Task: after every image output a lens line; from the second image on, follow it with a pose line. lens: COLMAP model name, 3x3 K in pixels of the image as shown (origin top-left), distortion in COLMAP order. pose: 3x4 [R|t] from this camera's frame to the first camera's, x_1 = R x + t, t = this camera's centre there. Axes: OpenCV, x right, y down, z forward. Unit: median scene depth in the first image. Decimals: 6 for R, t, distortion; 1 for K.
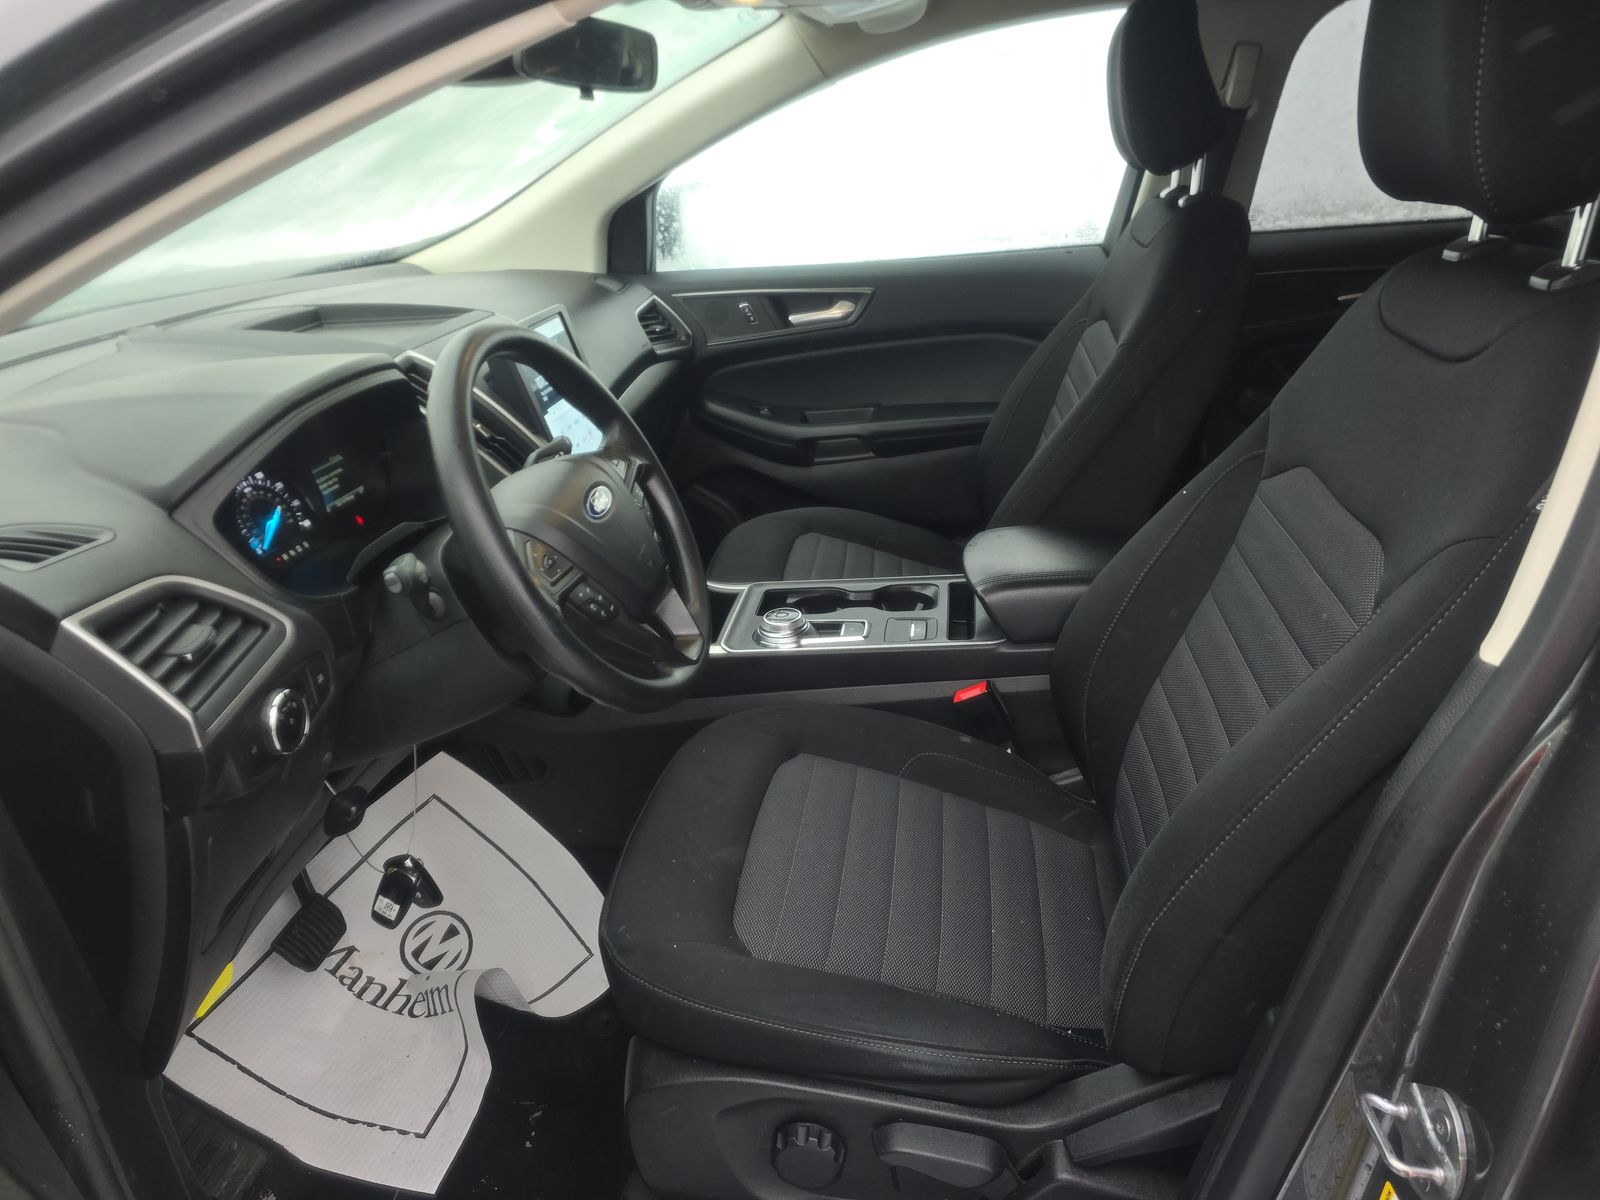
lens RADIAL K [[1038.3, 0, 795.0], [0, 1038.3, 598.7], [0, 0, 1]] dist [0.011836, 0.002998]
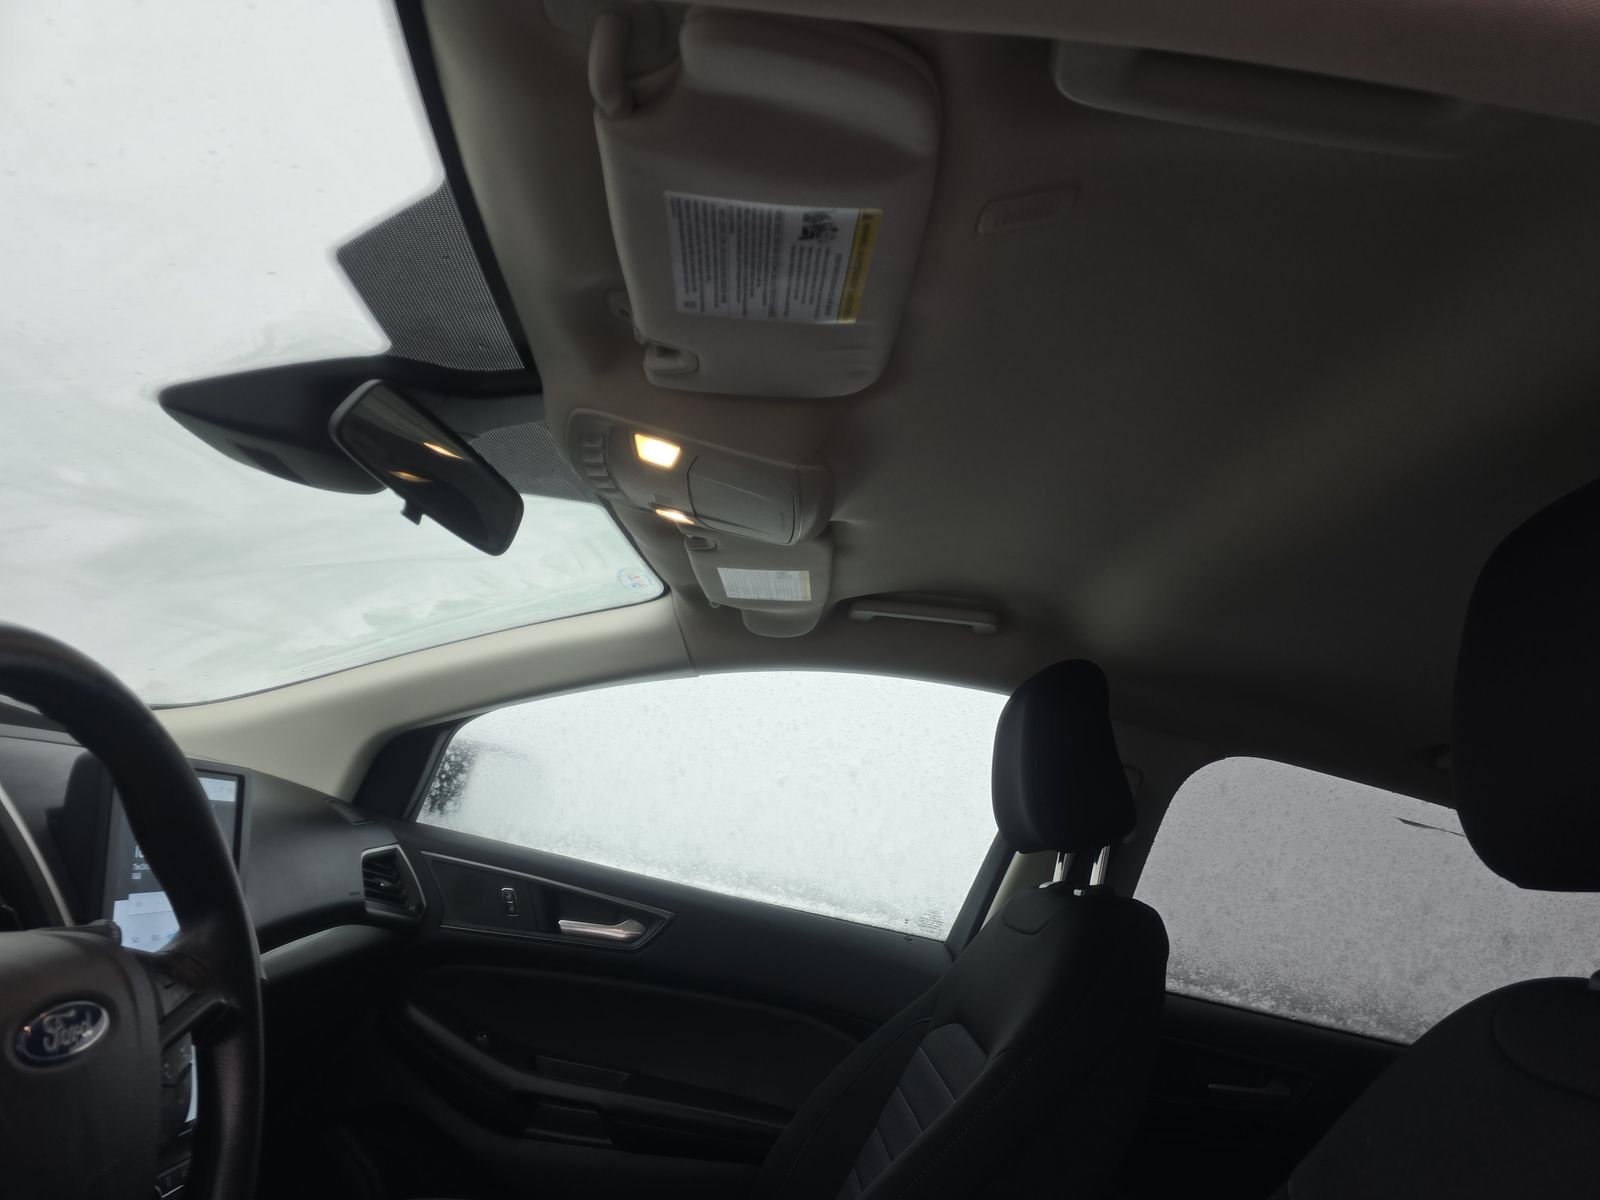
lens RADIAL K [[1060.2, 0, 806.7], [0, 1060.2, 601.0], [0, 0, 1]] dist [0.003623, -0.006851]
pose [[0.942163, 0.317137, 0.108409, 0.006870], [-0.186992, 0.765836, -0.615247, -0.003759], [-0.278141, 0.559392, 0.780845, 0.204861]]
